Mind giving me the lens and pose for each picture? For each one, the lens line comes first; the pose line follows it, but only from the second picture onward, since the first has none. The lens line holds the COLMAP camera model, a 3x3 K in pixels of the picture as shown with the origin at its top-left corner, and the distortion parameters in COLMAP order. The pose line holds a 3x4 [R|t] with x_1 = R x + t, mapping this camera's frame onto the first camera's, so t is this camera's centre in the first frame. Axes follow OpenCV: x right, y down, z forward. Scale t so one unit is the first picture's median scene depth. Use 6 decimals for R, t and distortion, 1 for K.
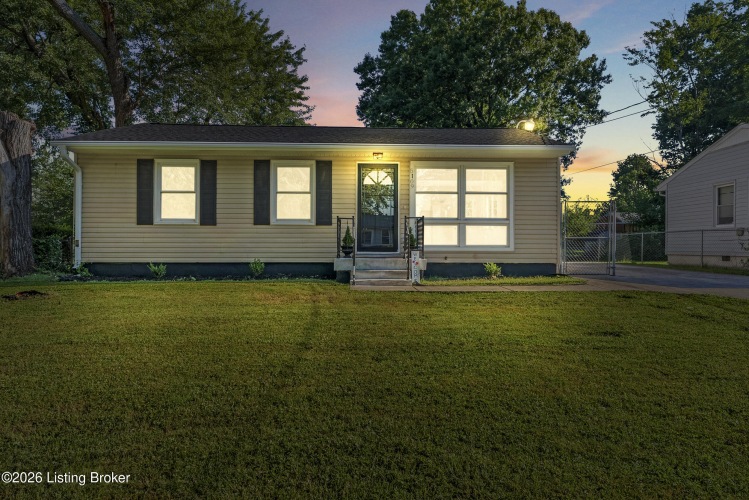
lens RADIAL K [[506.0, 0, 374.5], [0, 506.0, 246.1], [0, 0, 1]] dist [0.001147, -0.002531]
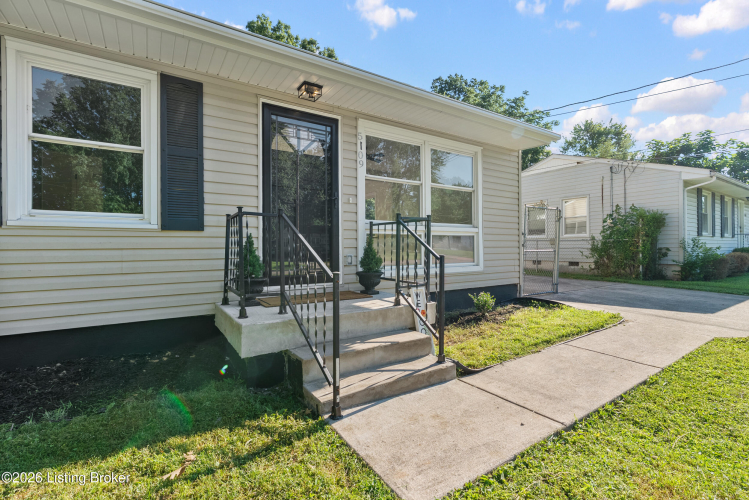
lens RADIAL K [[341.0, 0, 376.4], [0, 341.0, 249.1], [0, 0, 1]] dist [-0.013695, 0.003295]
pose [[0.853910, -0.009975, 0.520324, -0.110002], [0.004895, 0.999926, 0.011136, -0.027270], [-0.520397, -0.006962, 0.853896, 0.667346]]
